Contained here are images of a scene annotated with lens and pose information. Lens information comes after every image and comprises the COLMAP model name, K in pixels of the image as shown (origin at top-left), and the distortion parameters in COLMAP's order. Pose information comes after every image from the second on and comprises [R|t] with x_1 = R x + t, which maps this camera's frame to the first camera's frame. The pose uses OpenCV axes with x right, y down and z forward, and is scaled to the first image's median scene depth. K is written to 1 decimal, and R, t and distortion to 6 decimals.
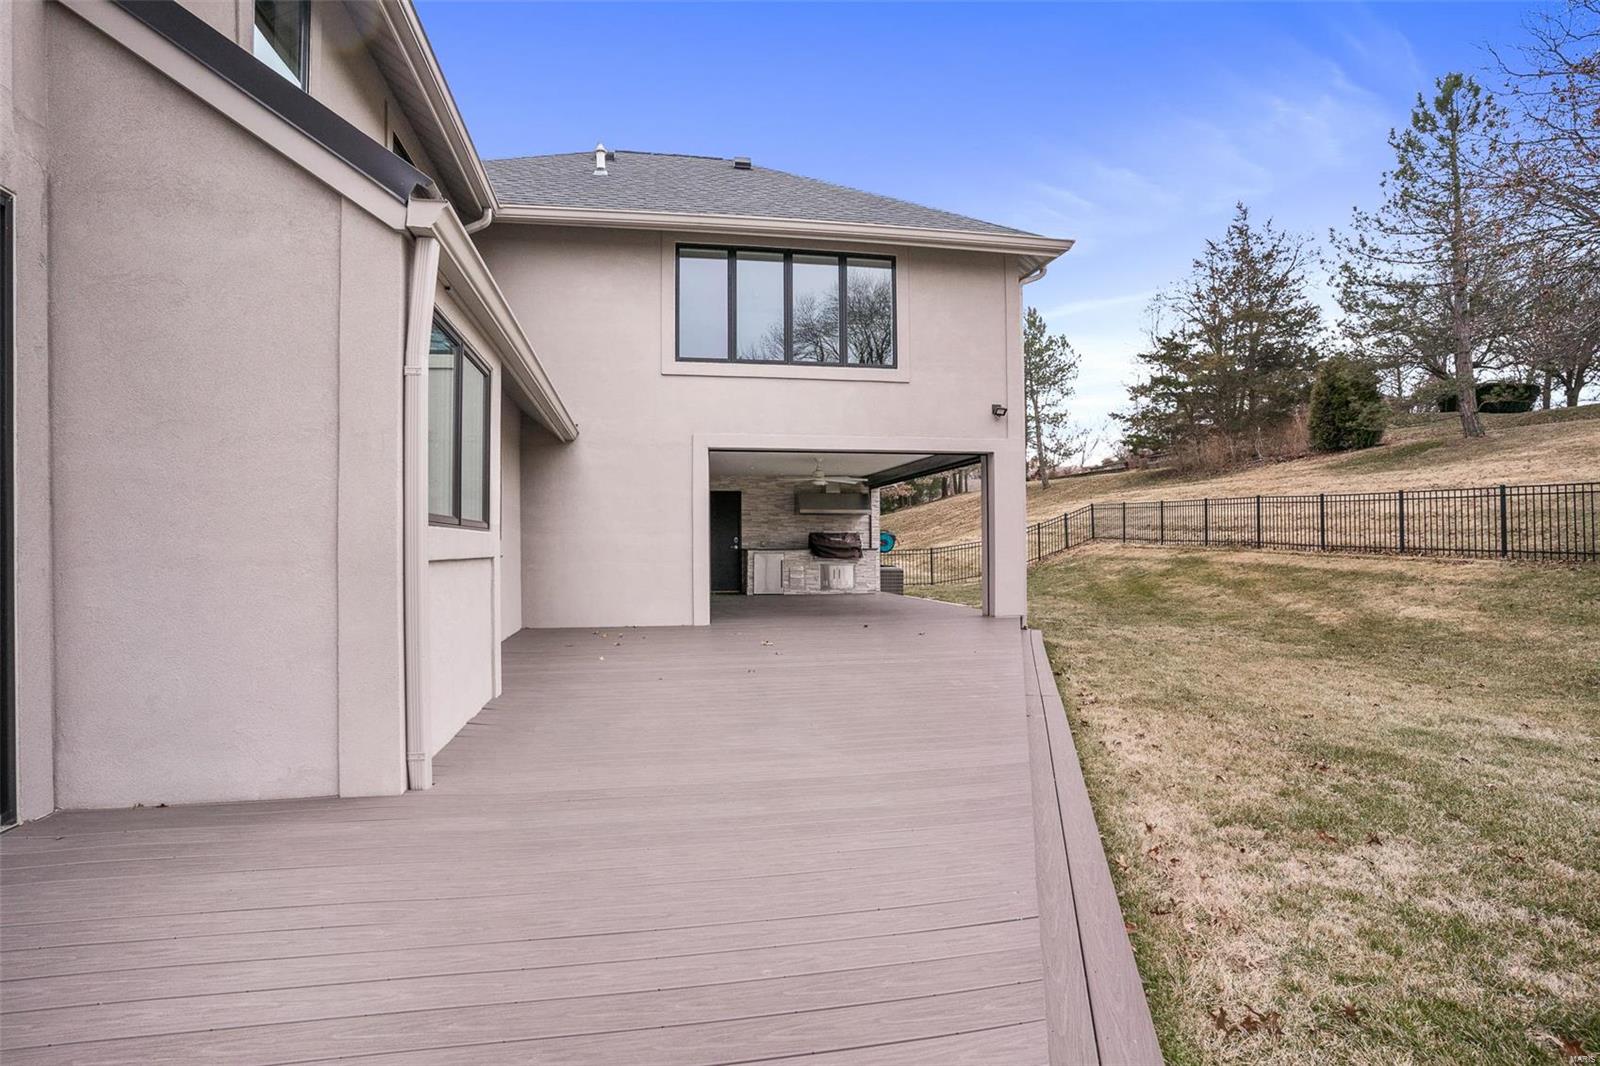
lens RADIAL K [[809.0, 0, 798.7], [0, 809.0, 521.7], [0, 0, 1]] dist [-0.055450, -0.000105]
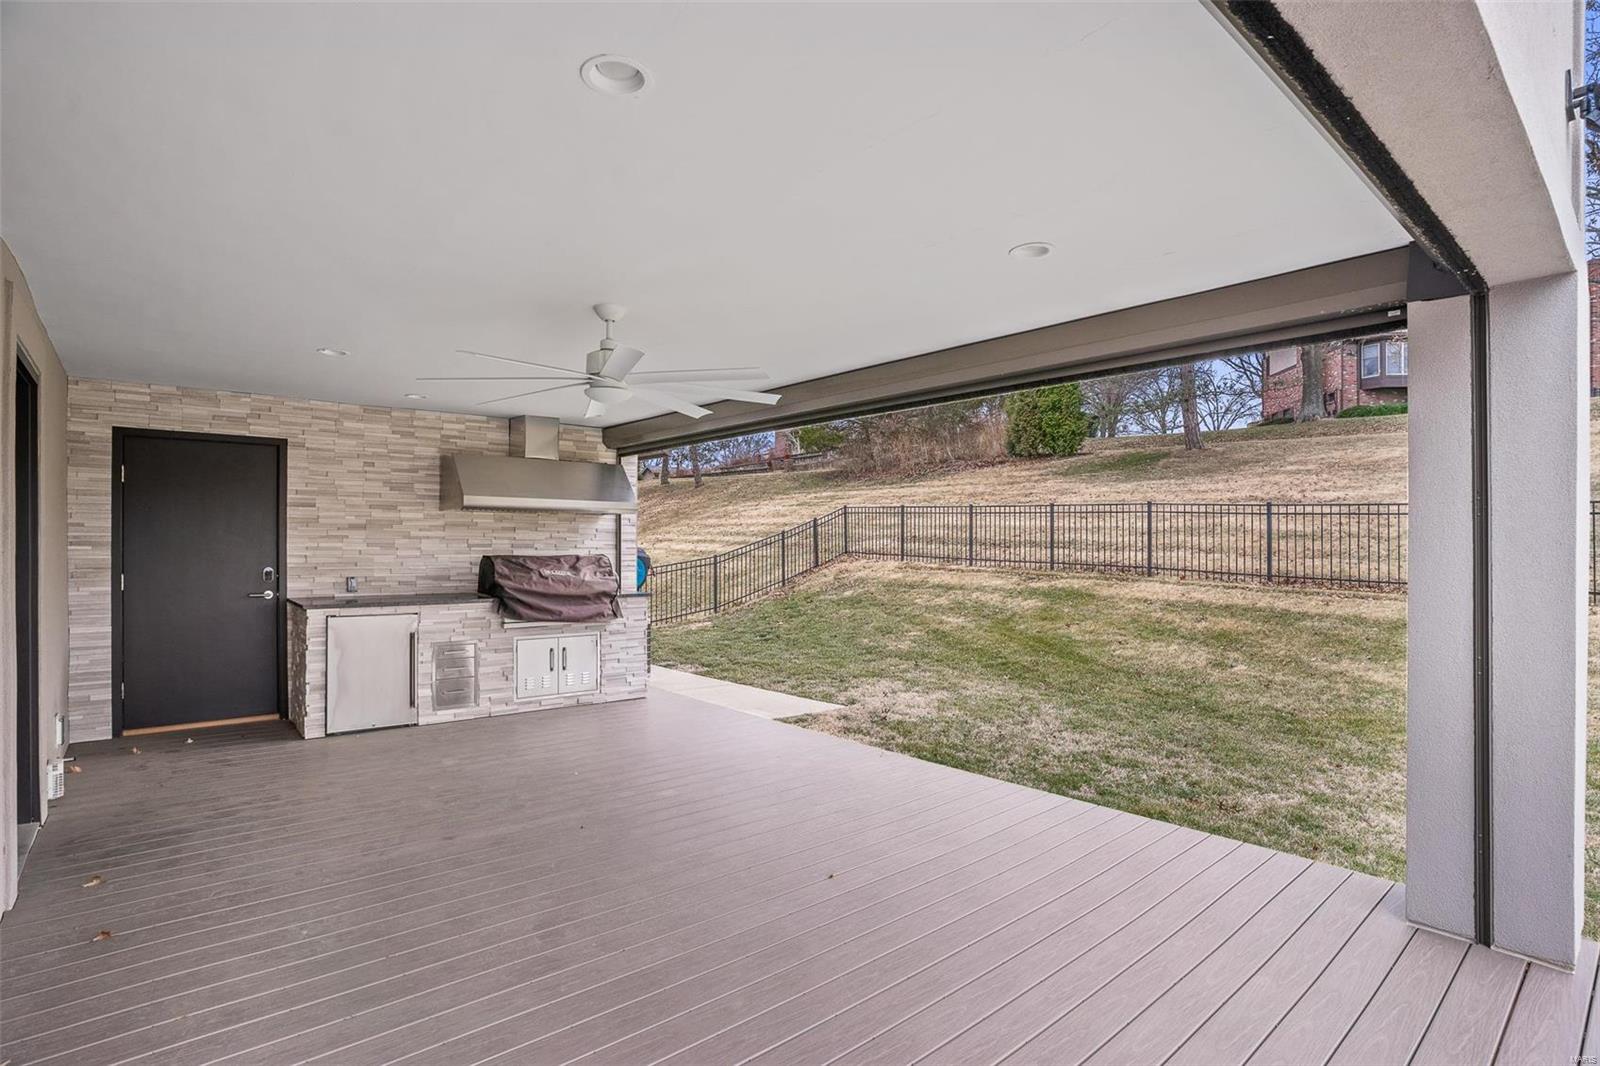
lens RADIAL K [[809.0, 0, 796.8], [0, 809.0, 528.7], [0, 0, 1]] dist [-0.055450, -0.000105]
pose [[0.861271, 0.019101, 0.507786, -0.051625], [-0.021951, 0.999759, -0.000376, -0.002459], [-0.507671, -0.010822, 0.861483, 0.559819]]
